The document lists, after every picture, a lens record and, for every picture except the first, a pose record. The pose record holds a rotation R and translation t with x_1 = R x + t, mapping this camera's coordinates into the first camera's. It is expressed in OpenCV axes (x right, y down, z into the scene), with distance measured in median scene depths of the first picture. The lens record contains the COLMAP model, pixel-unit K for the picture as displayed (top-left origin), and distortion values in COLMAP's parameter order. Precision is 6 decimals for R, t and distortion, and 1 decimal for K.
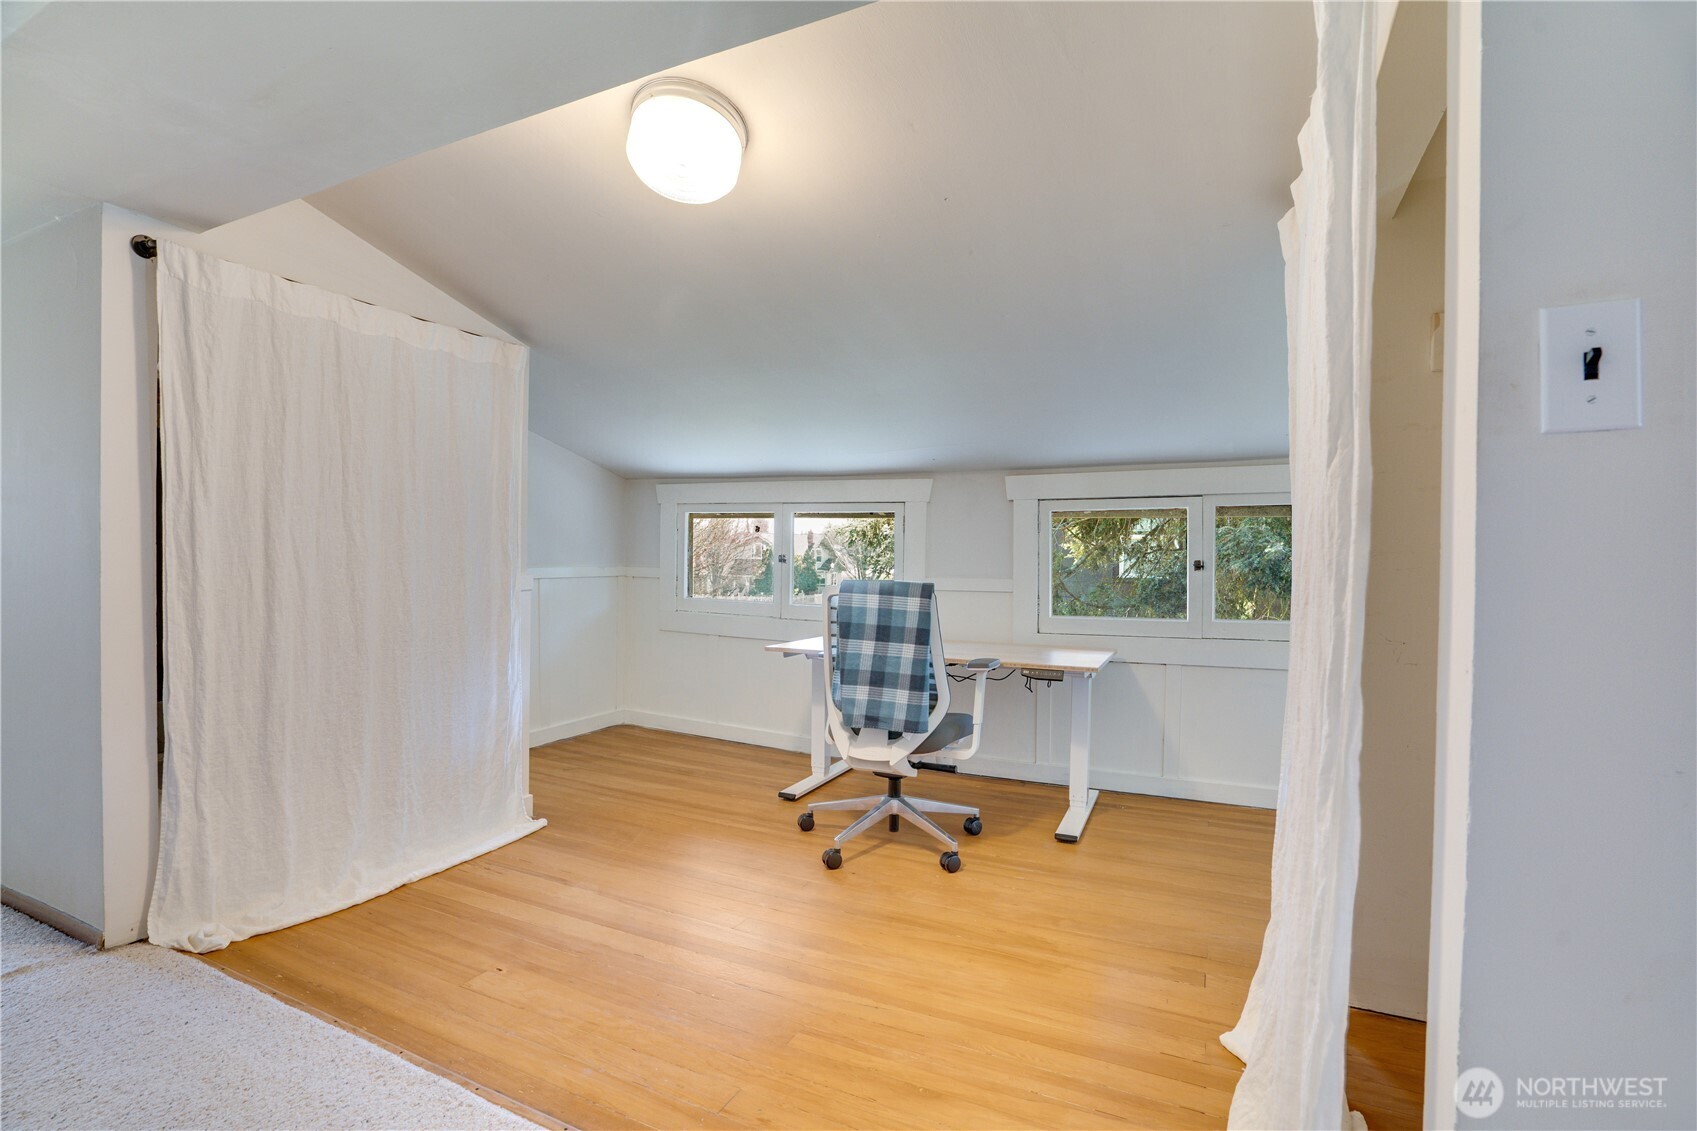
lens RADIAL K [[791.0, 0, 834.7], [0, 791.0, 565.1], [0, 0, 1]] dist [-0.026010, 0.004575]
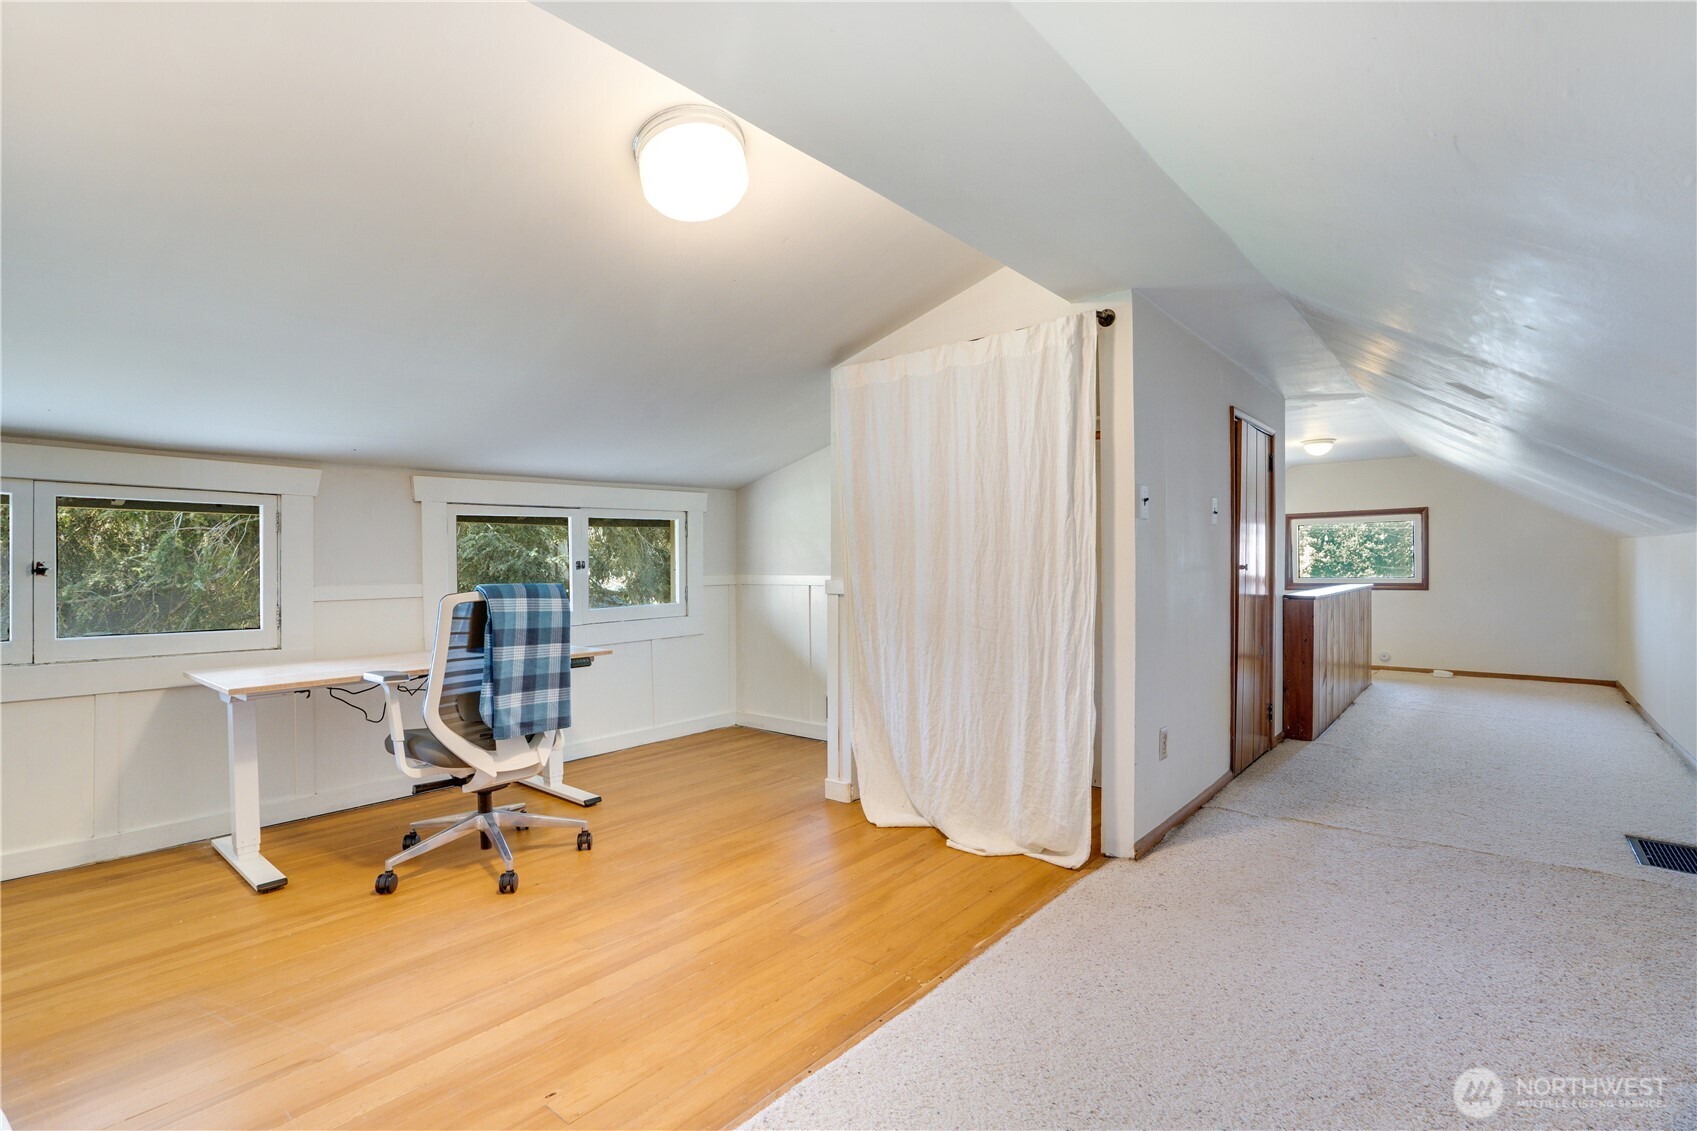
lens RADIAL K [[791.0, 0, 830.1], [0, 791.0, 560.7], [0, 0, 1]] dist [-0.026010, 0.004575]
pose [[0.263773, -0.009341, 0.964540, -0.729364], [0.021006, 0.999772, 0.003938, -0.004305], [-0.964356, 0.019223, 0.263909, 0.348193]]
